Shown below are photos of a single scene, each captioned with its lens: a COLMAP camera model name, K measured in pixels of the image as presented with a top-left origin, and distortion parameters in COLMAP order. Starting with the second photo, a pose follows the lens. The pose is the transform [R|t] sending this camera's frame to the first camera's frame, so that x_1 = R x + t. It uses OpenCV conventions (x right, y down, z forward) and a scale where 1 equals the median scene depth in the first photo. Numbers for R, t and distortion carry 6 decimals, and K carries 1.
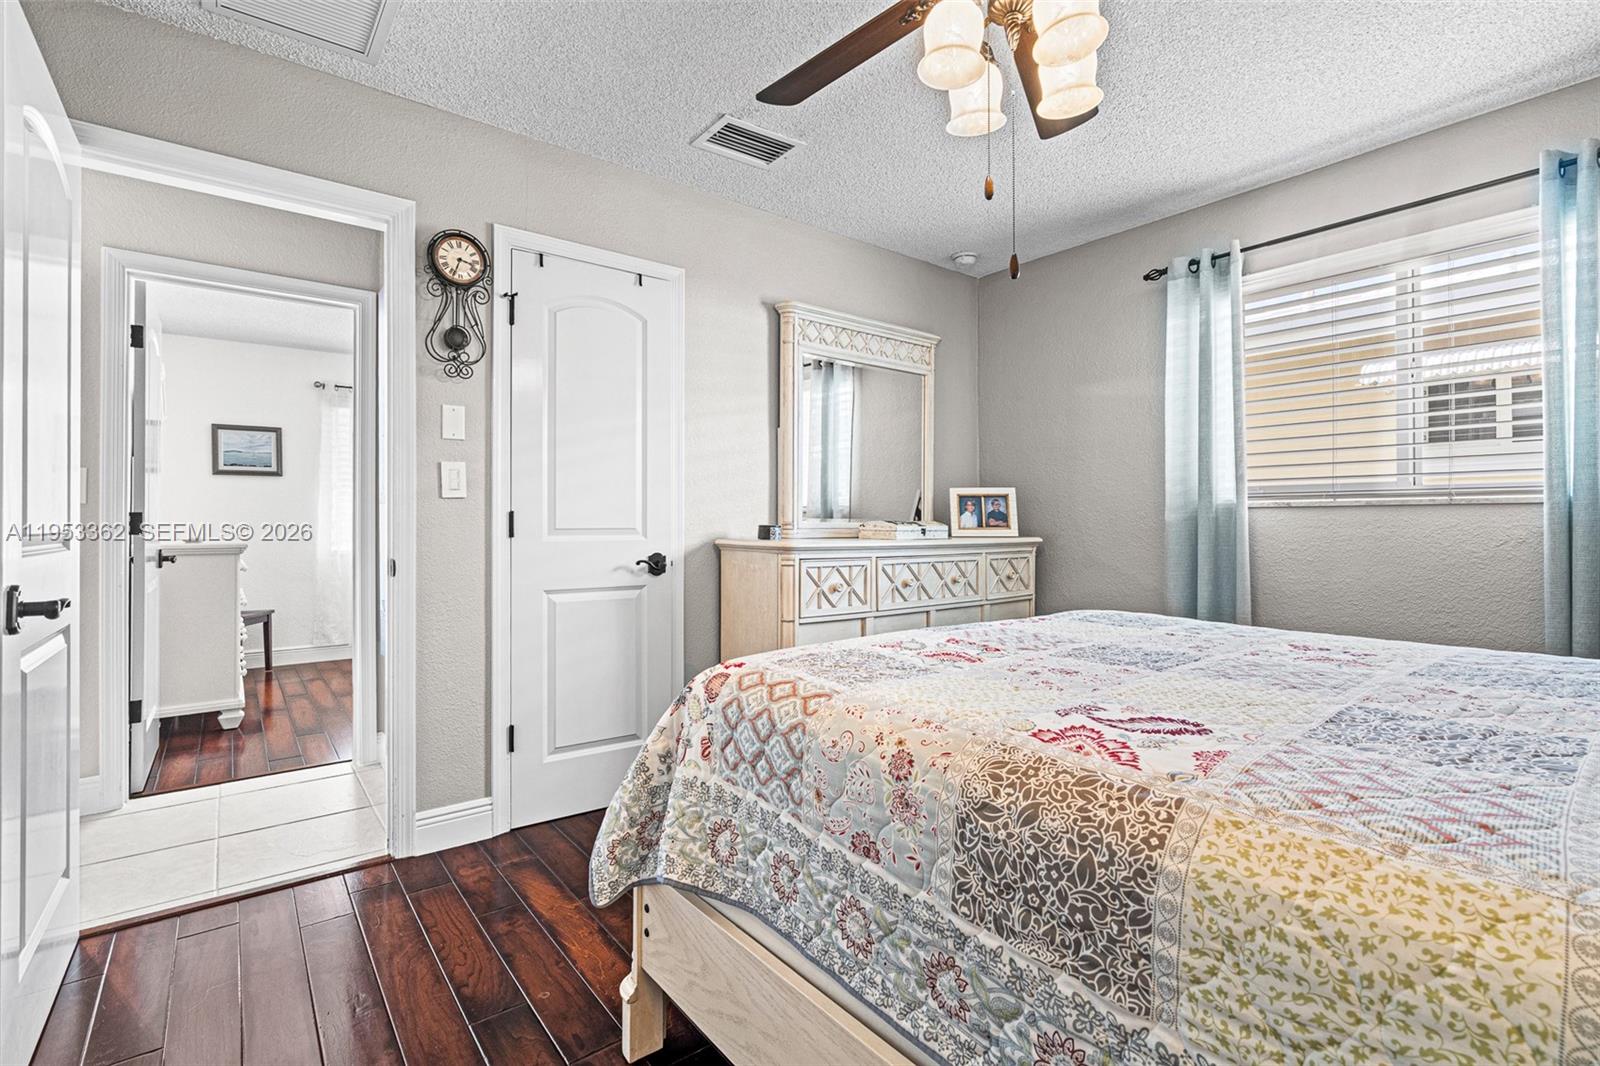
lens RADIAL K [[743.9, 0, 801.2], [0, 743.9, 519.1], [0, 0, 1]] dist [-0.001362, 0.000220]
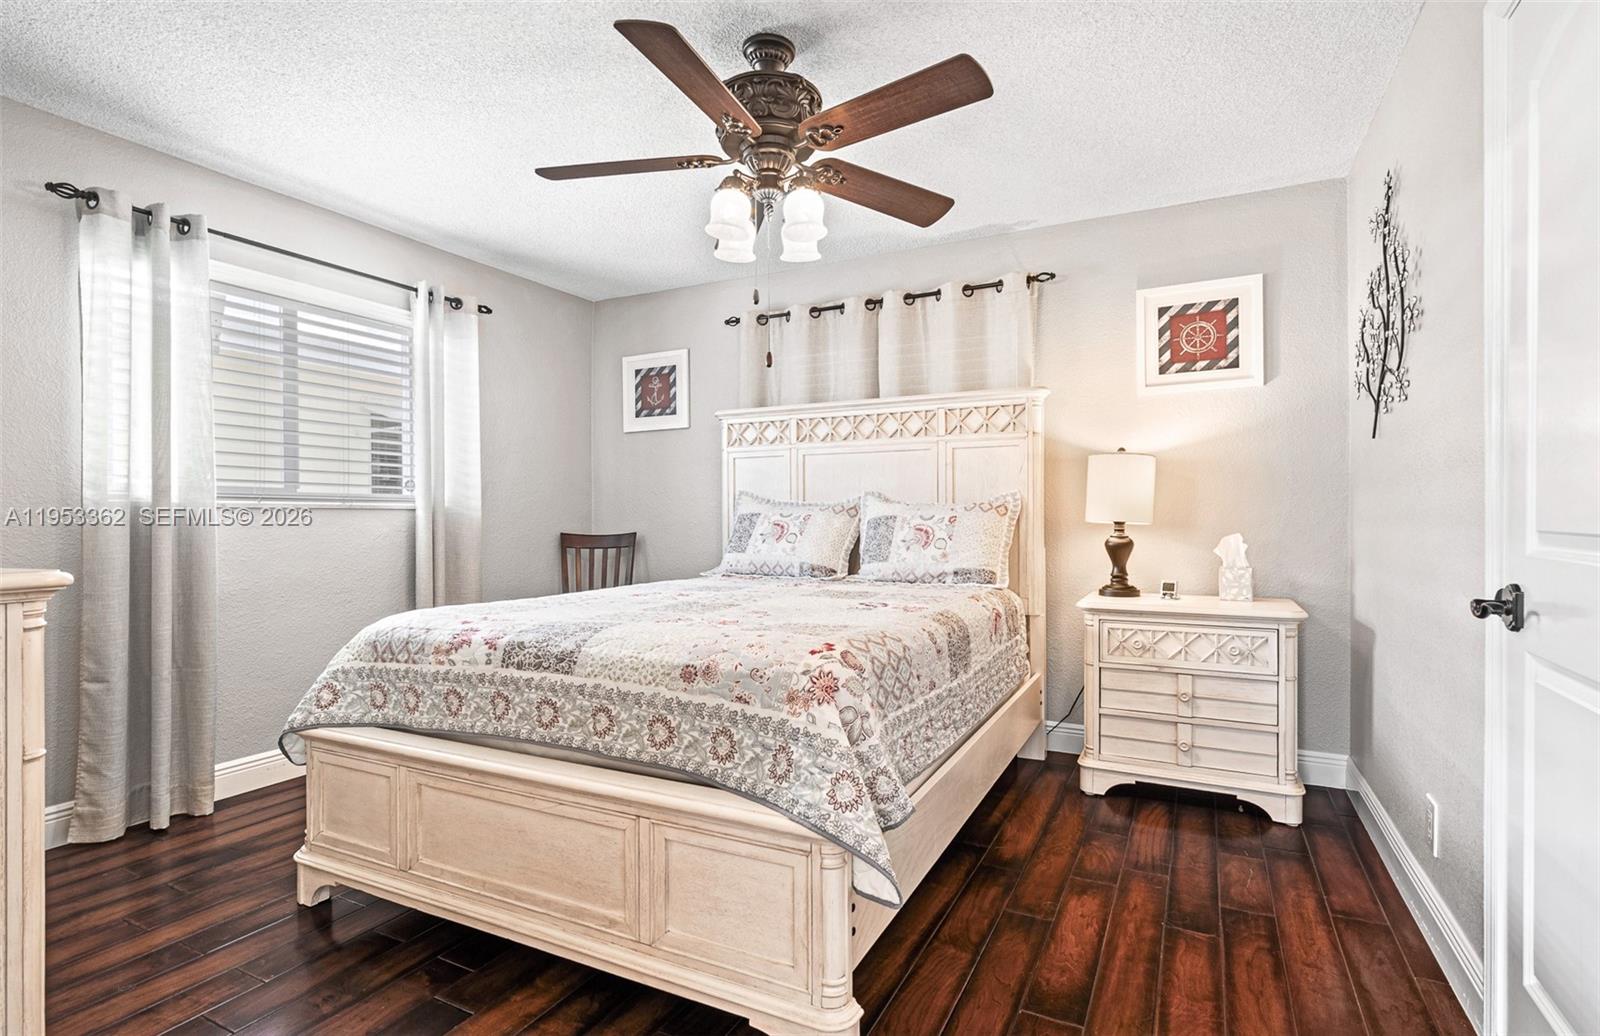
lens RADIAL K [[778.1, 0, 801.3], [0, 778.1, 519.7], [0, 0, 1]] dist [-0.000405, -0.000026]
pose [[-0.426376, 0.002064, 0.904544, -0.598886], [-0.004457, 0.999980, -0.004383, 0.000080], [-0.904535, -0.005901, -0.426359, 0.743414]]
